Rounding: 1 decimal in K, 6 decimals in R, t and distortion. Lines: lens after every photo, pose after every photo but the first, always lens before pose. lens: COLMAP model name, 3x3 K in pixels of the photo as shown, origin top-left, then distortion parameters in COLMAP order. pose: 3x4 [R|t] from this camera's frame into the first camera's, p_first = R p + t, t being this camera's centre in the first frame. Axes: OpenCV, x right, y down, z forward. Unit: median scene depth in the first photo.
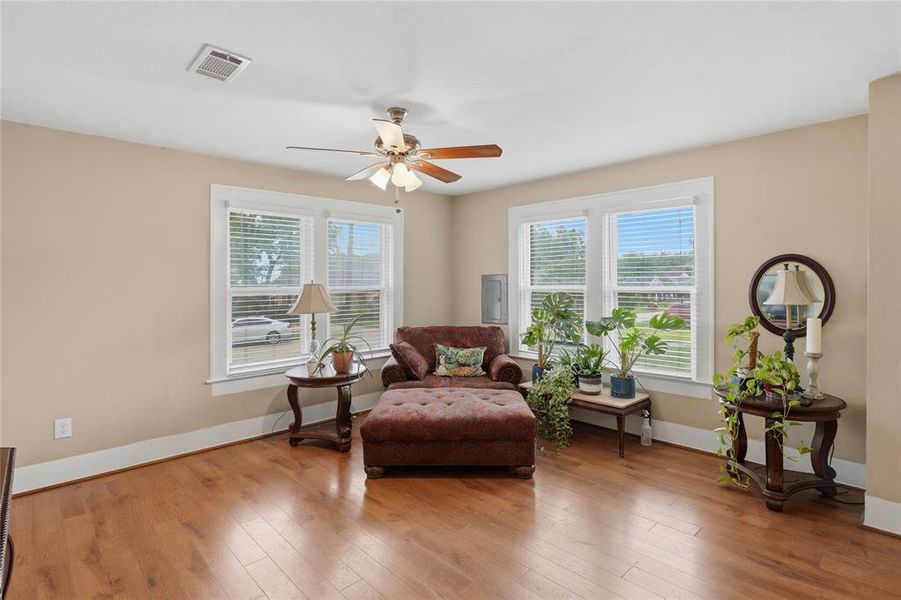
lens RADIAL K [[443.0, 0, 457.9], [0, 443.0, 280.0], [0, 0, 1]] dist [-0.001843, 0.000098]
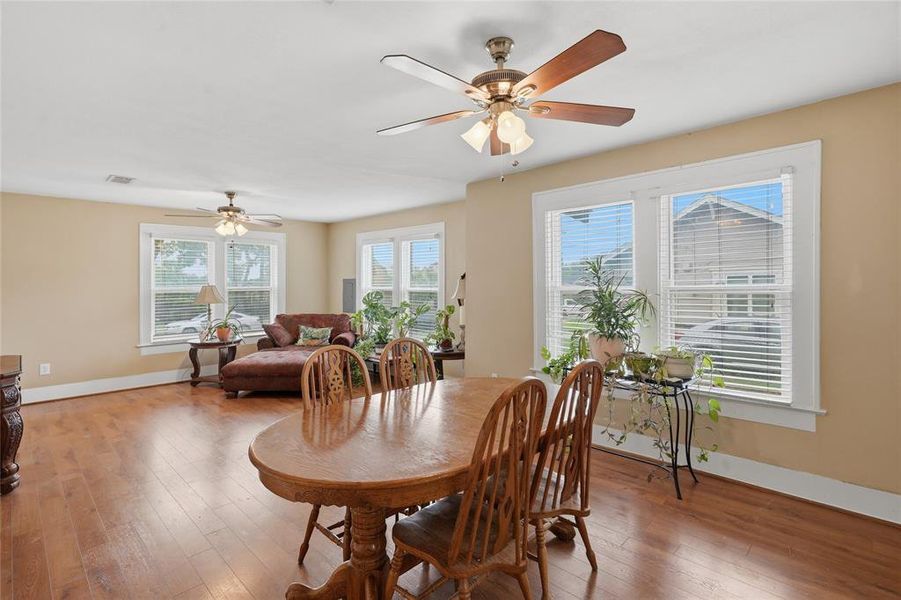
lens RADIAL K [[428.4, 0, 449.5], [0, 428.4, 282.4], [0, 0, 1]] dist [-0.001165, 0.007671]
pose [[0.999823, 0.003599, 0.018485, 0.520602], [-0.003792, 0.999939, 0.010408, -0.022081], [-0.018446, -0.010476, 0.999775, -0.561949]]
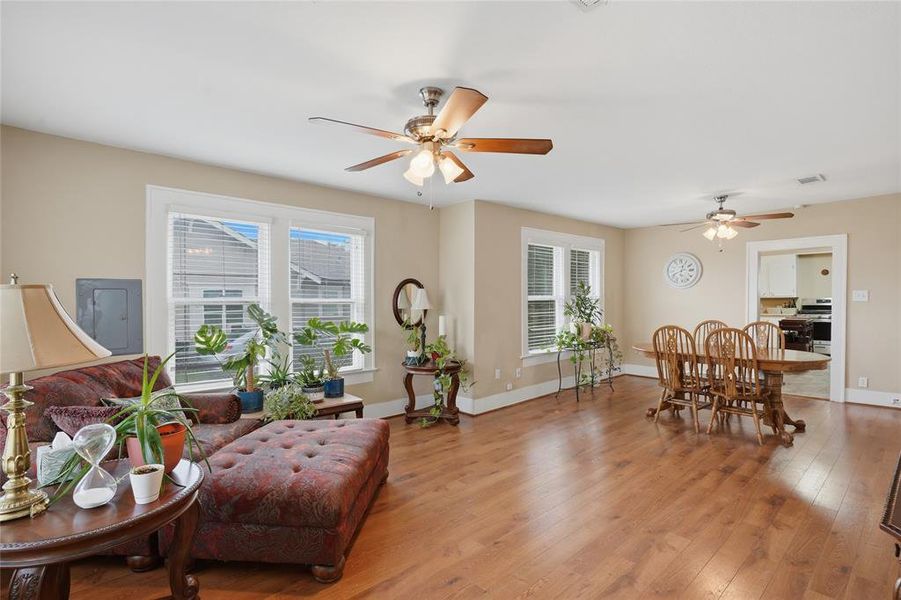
lens RADIAL K [[433.5, 0, 448.5], [0, 433.5, 290.0], [0, 0, 1]] dist [-0.003106, 0.000045]
pose [[0.044526, 0.022067, 0.998764, -0.684440], [-0.005430, 0.999747, -0.021846, 0.016893], [-0.998993, -0.004450, 0.044634, 0.649605]]
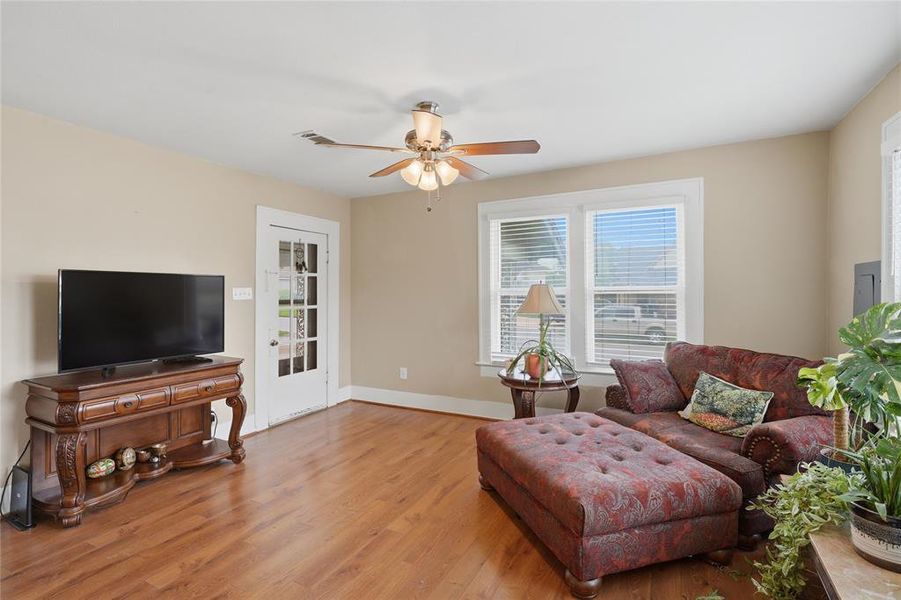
lens RADIAL K [[433.5, 0, 448.5], [0, 433.5, 290.0], [0, 0, 1]] dist [-0.003106, 0.000045]
pose [[0.314963, 0.007183, -0.949077, 0.545354], [0.020950, 0.999675, 0.014519, 0.003414], [0.948873, -0.024456, 0.314710, 0.521790]]
